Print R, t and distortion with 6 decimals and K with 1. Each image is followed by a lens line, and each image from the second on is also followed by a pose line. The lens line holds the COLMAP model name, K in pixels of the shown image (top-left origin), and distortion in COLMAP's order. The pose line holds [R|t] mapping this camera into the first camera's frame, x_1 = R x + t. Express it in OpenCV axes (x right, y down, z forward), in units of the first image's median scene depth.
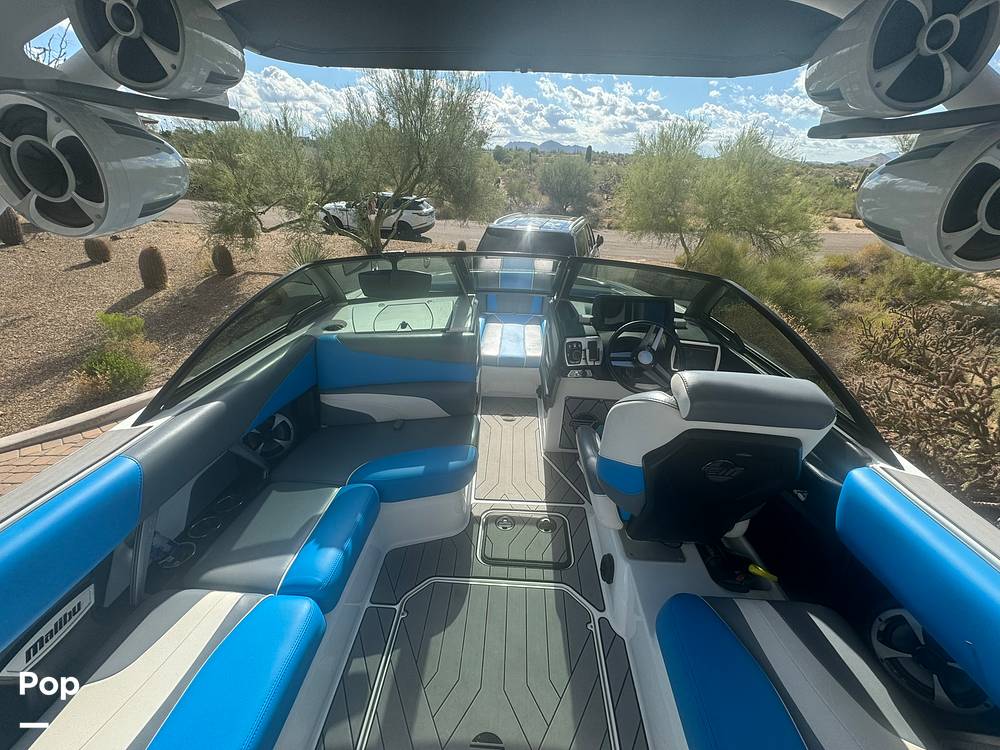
lens RADIAL K [[395.1, 0, 504.0], [0, 395.1, 375.0], [0, 0, 1]] dist [-0.002929, 0.001022]
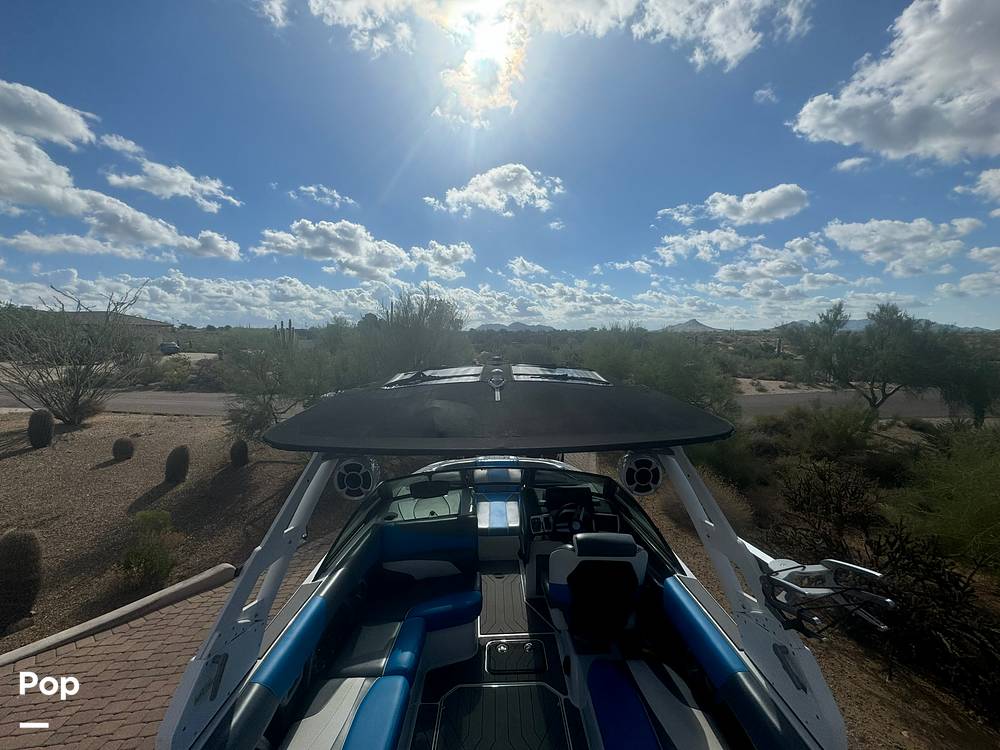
lens RADIAL K [[395.1, 0, 499.0], [0, 395.1, 374.9], [0, 0, 1]] dist [-0.002929, 0.001022]
pose [[0.997577, -0.046780, 0.051493, -0.030784], [0.063338, 0.916899, -0.394062, 0.008954], [-0.028779, 0.396369, 0.917640, -0.628398]]
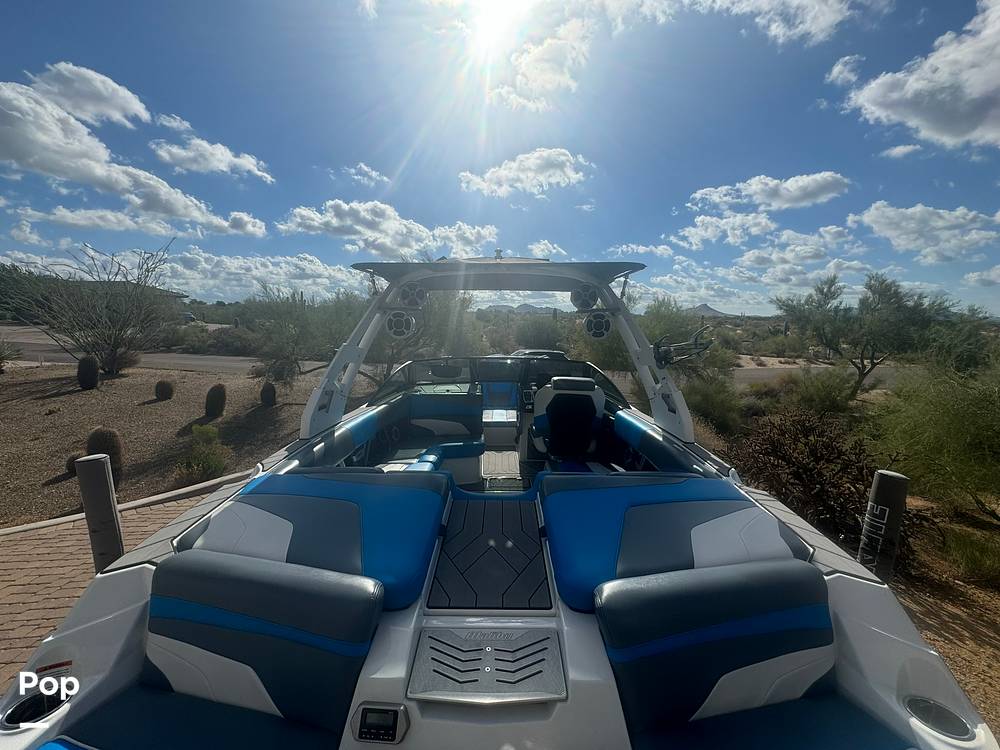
lens RADIAL K [[395.1, 0, 497.2], [0, 395.1, 374.6], [0, 0, 1]] dist [-0.002929, 0.001022]
pose [[0.999329, -0.023708, 0.027920, -0.041134], [0.032037, 0.935246, -0.352547, 0.466709], [-0.017754, 0.353205, 0.935378, -0.863276]]
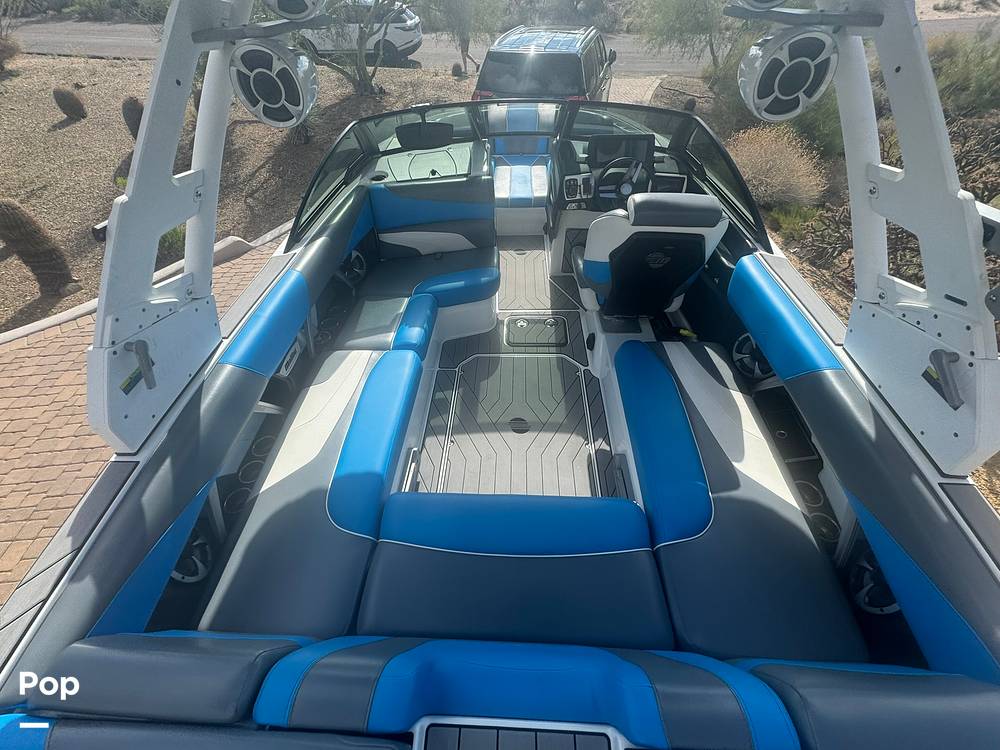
lens RADIAL K [[395.1, 0, 502.2], [0, 395.1, 370.1], [0, 0, 1]] dist [-0.002929, 0.001022]
pose [[0.998556, -0.041987, -0.033520, -0.021468], [0.050909, 0.938820, 0.340625, 0.037262], [0.017168, -0.341840, 0.939601, -0.309775]]
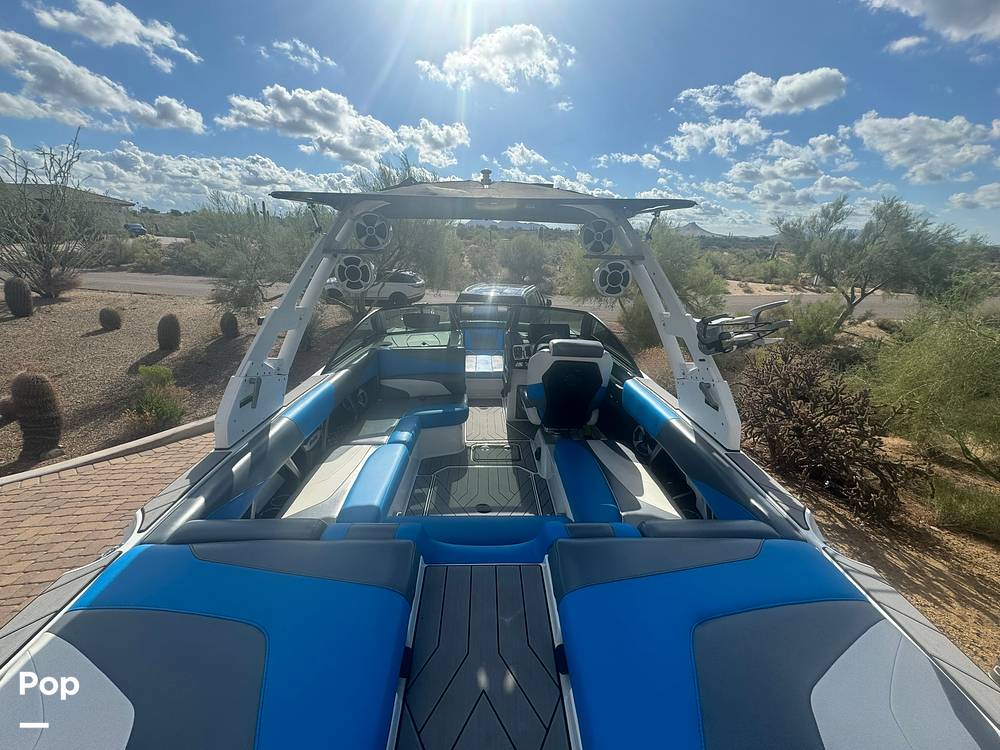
lens RADIAL K [[395.1, 0, 498.5], [0, 395.1, 373.6], [0, 0, 1]] dist [-0.002929, 0.001022]
pose [[0.997007, -0.029878, 0.071307, -0.042037], [0.041053, 0.986134, -0.160796, 0.264888], [-0.065514, 0.163242, 0.984408, -0.651924]]
